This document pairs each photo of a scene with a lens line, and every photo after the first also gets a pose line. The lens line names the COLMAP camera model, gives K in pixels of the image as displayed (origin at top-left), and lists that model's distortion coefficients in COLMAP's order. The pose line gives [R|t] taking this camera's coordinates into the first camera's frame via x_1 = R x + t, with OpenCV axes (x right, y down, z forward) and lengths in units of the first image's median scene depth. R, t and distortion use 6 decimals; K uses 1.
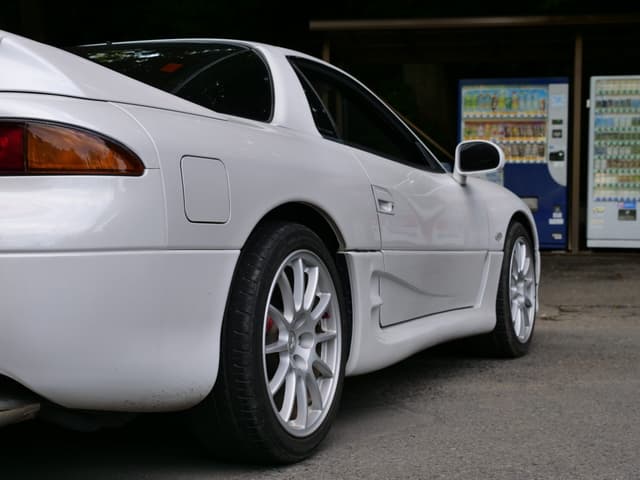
lens RADIAL K [[1245.3, 0, 320.0], [0, 1245.3, 240.0], [0, 0, 1]] dist [0.131936, 0.188807]
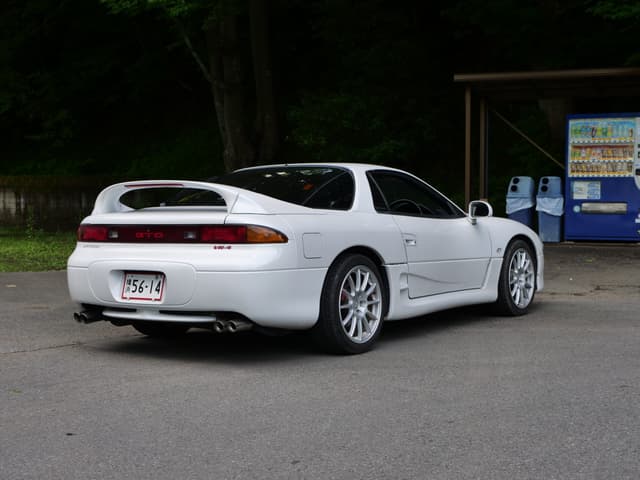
lens RADIAL K [[1067.5, 0, 341.0], [0, 1067.5, 240.5], [0, 0, 1]] dist [0.100297, 0.035590]
pose [[0.988901, 0.001510, -0.148566, 0.044165], [0.000919, 0.999867, 0.016282, -0.012831], [0.148571, -0.016238, 0.988768, -0.178712]]
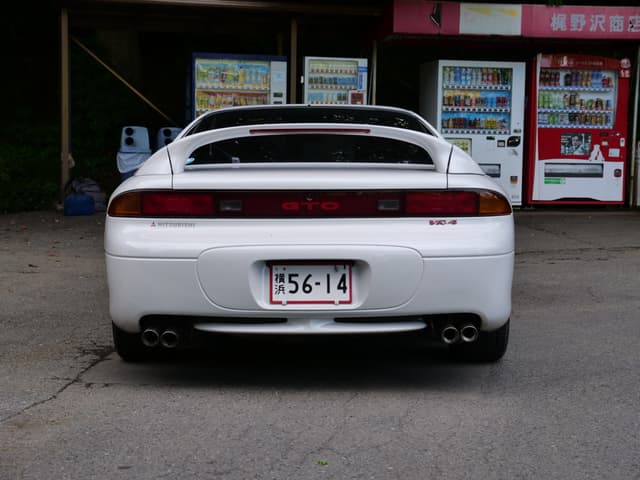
lens RADIAL K [[1245.3, 0, 320.0], [0, 1245.3, 240.0], [0, 0, 1]] dist [0.131936, 0.188807]
pose [[0.899978, -0.024443, 0.435249, -0.278571], [0.004454, 0.998890, 0.046885, -0.014861], [-0.435912, -0.040257, 0.899089, -0.049571]]
